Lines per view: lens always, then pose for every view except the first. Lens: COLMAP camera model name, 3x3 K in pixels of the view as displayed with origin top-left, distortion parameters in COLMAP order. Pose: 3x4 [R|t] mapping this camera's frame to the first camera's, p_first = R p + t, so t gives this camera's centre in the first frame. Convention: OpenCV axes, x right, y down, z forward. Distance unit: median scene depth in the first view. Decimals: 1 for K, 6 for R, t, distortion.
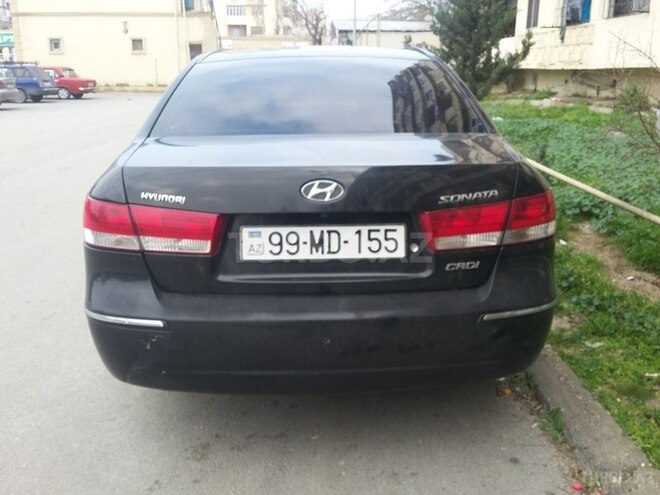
lens RADIAL K [[602.8, 0, 330.0], [0, 602.8, 247.5], [0, 0, 1]] dist [0.104820, -0.212237]
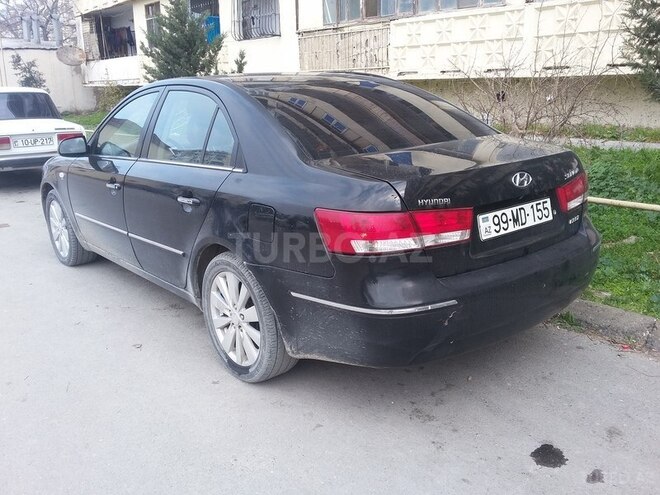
lens RADIAL K [[602.8, 0, 330.0], [0, 602.8, 247.5], [0, 0, 1]] dist [0.104820, -0.212237]
pose [[0.791136, -0.178655, 0.584966, -1.162501], [0.193605, 0.980360, 0.037573, -0.076175], [-0.580190, 0.083527, 0.810187, 0.140997]]
